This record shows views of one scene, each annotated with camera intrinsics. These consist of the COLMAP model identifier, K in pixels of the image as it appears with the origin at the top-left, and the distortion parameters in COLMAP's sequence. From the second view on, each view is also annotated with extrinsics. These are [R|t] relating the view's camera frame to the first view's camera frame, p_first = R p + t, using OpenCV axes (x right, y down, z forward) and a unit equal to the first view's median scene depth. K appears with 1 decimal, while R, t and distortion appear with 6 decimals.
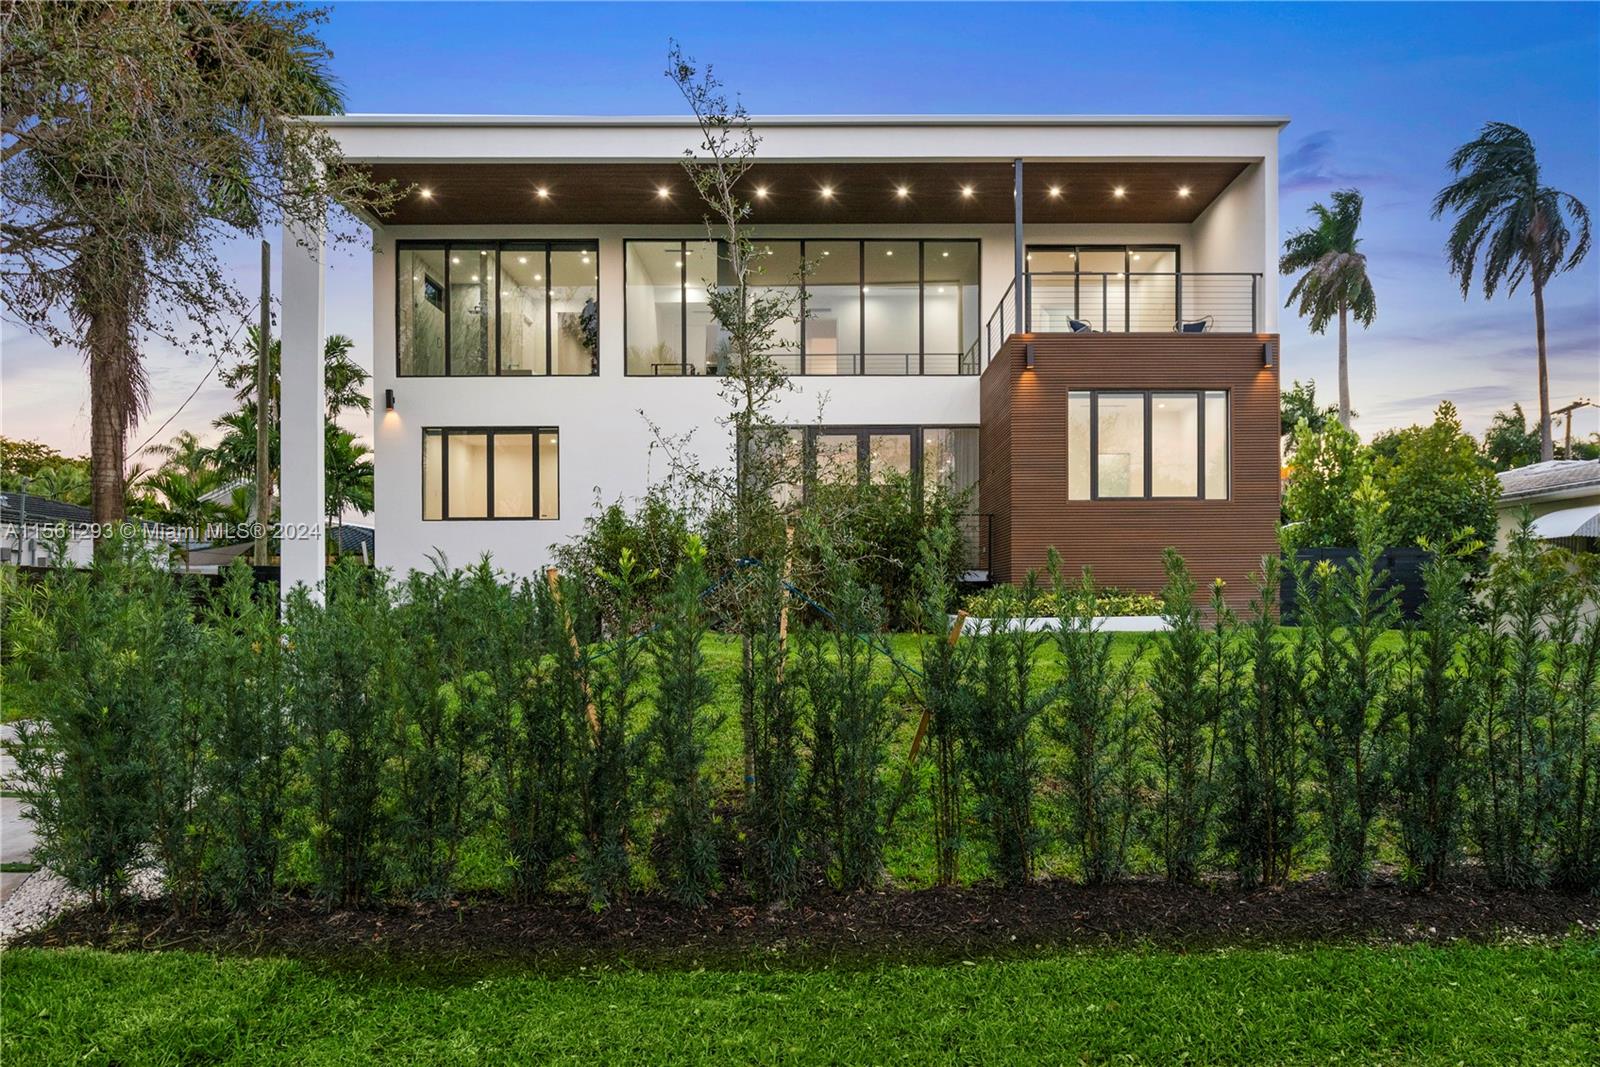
lens RADIAL K [[913.3, 0, 800.5], [0, 913.3, 613.1], [0, 0, 1]] dist [-0.057395, -0.000588]
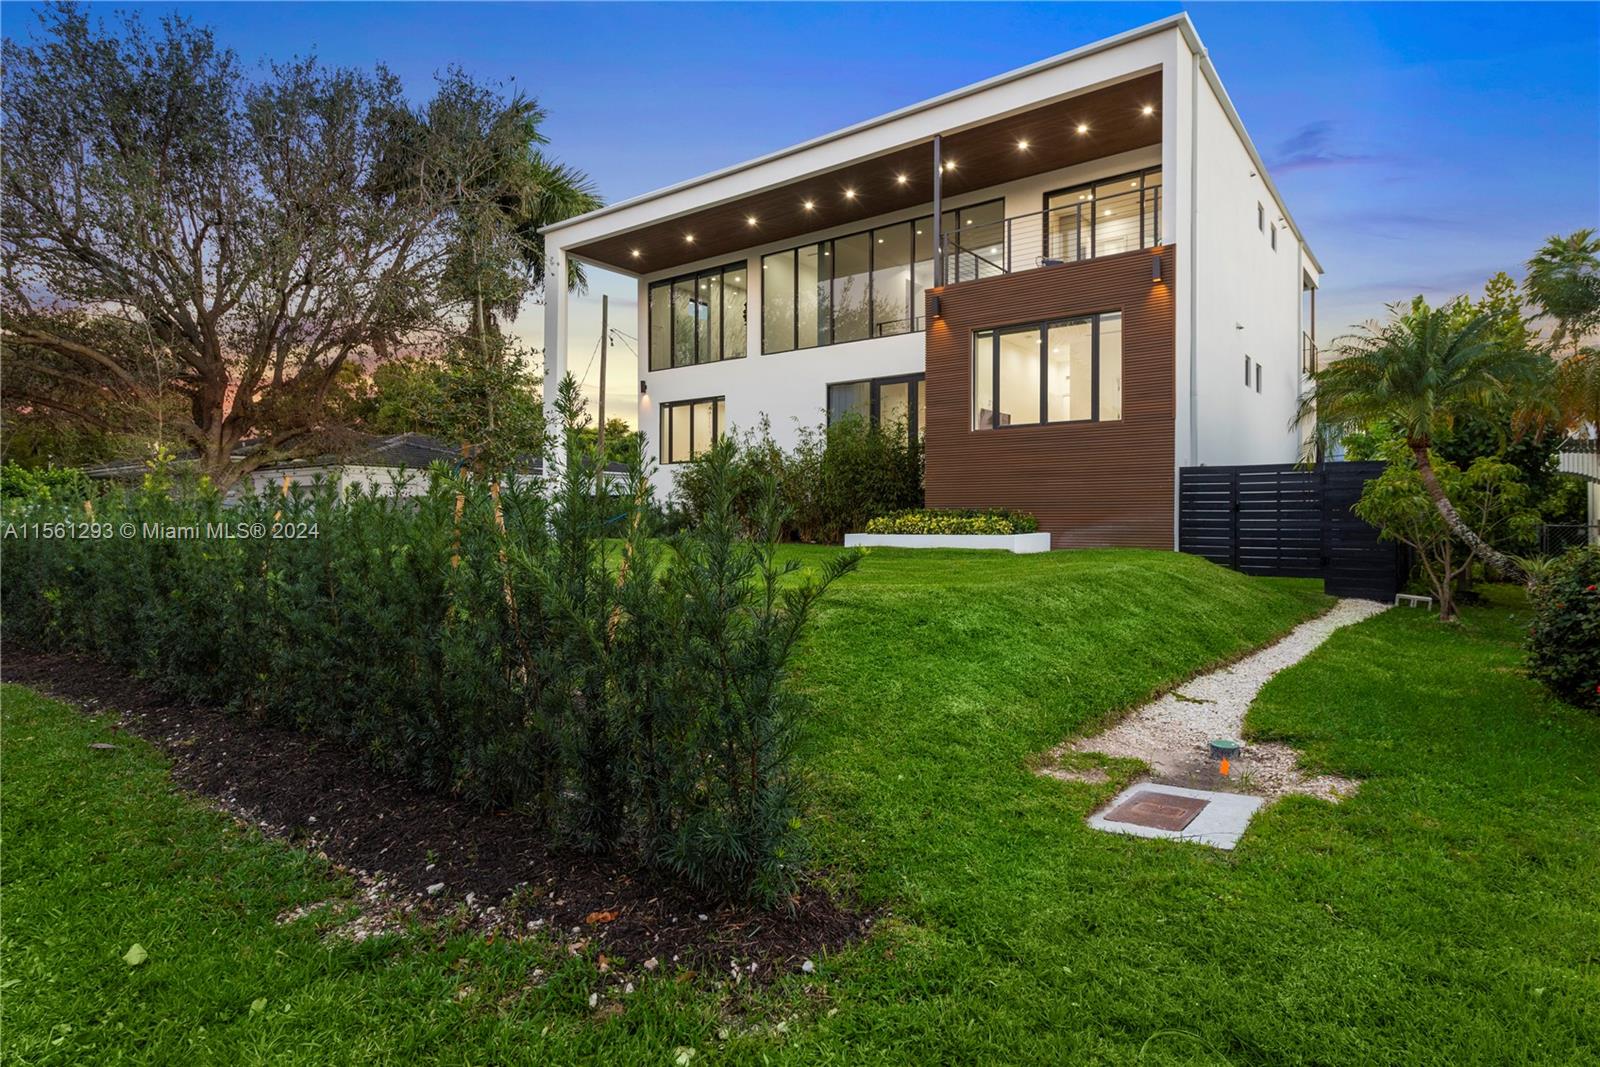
lens RADIAL K [[794.2, 0, 797.1], [0, 794.2, 512.5], [0, 0, 1]] dist [0.000532, 0.000032]
pose [[0.795976, 0.000414, -0.605328, 0.594627], [-0.003403, 0.999987, -0.003790, -0.014438], [0.605318, 0.005076, 0.795967, 0.061081]]
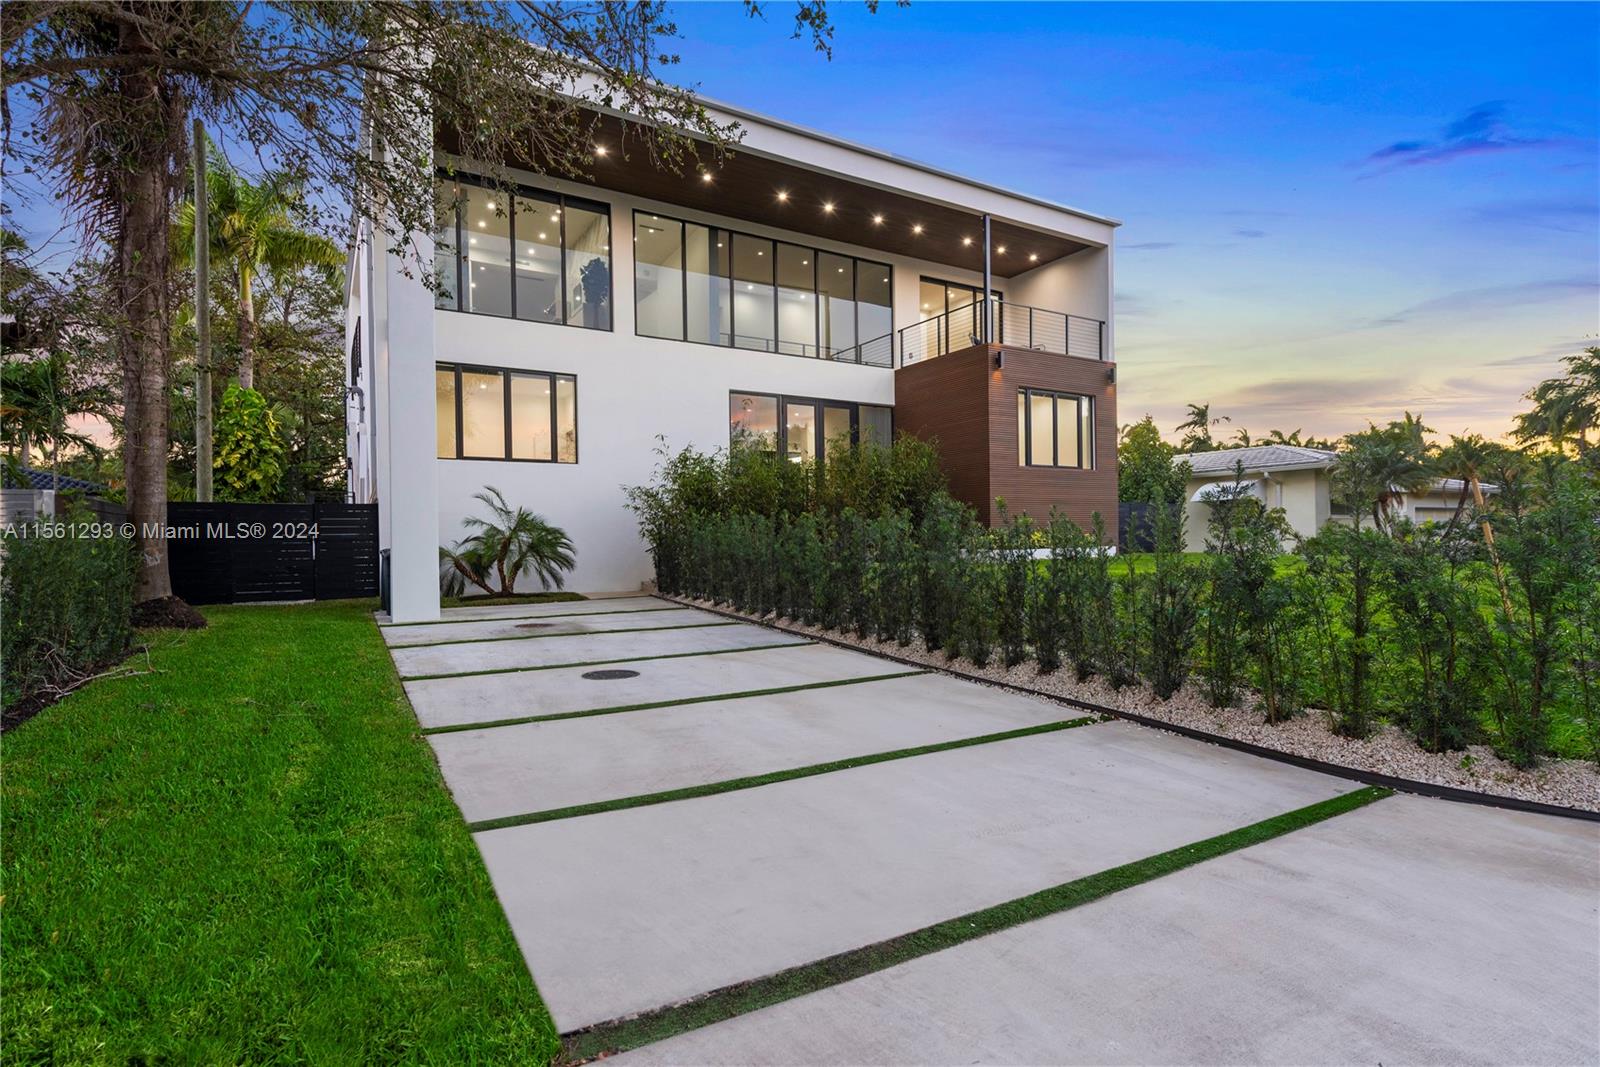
lens RADIAL K [[785.1, 0, 800.0], [0, 785.1, 533.5], [0, 0, 1]] dist [-0.023730, -0.000041]
pose [[0.867105, -0.002080, 0.498122, -0.496305], [0.016864, 0.999541, -0.025183, 0.004647], [-0.497840, 0.030236, 0.866741, 0.092819]]
